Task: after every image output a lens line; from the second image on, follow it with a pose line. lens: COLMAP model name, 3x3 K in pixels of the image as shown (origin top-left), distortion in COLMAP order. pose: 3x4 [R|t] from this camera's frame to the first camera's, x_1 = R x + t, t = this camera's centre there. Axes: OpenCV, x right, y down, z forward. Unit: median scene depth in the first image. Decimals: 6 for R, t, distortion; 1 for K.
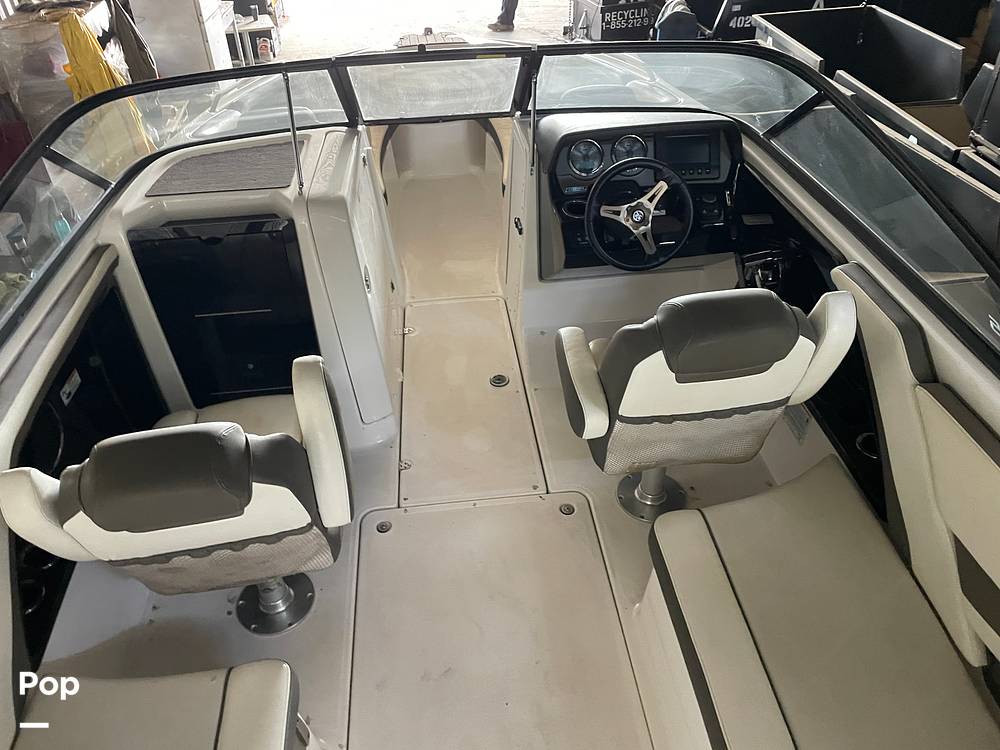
lens RADIAL K [[784.4, 0, 501.1], [0, 784.4, 378.0], [0, 0, 1]] dist [0.053303, -0.060294]
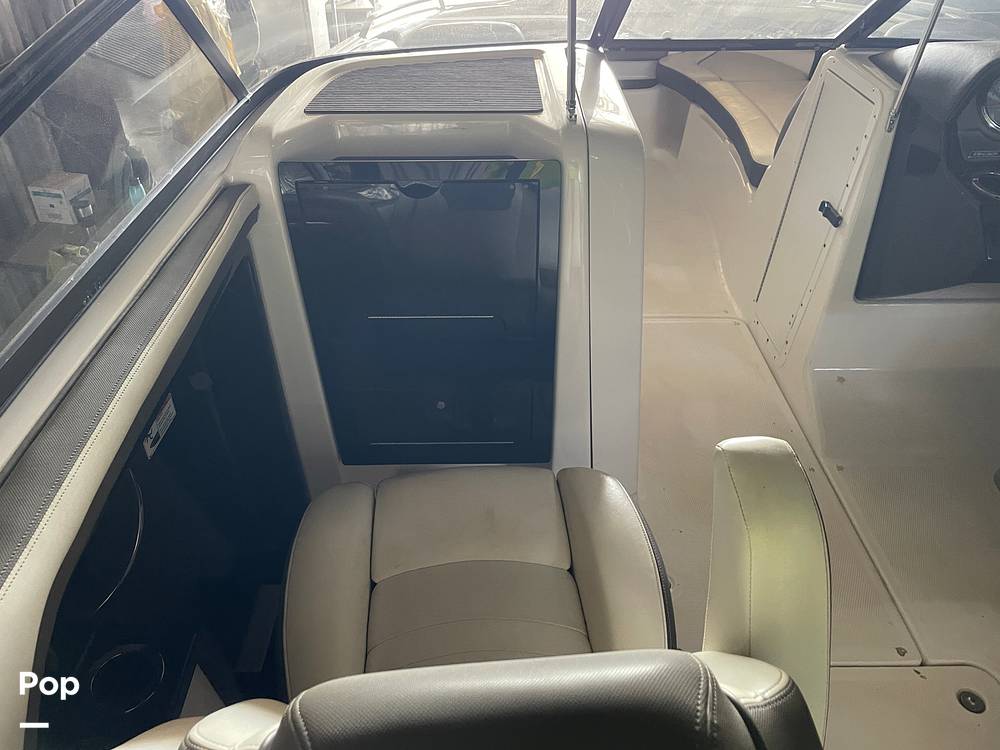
lens RADIAL K [[784.4, 0, 494.1], [0, 784.4, 369.1], [0, 0, 1]] dist [0.053303, -0.060294]
pose [[0.995614, 0.078090, -0.051532, -0.262677], [-0.079795, 0.996301, -0.031889, -0.028450], [0.048851, 0.035861, 0.998162, 0.419905]]
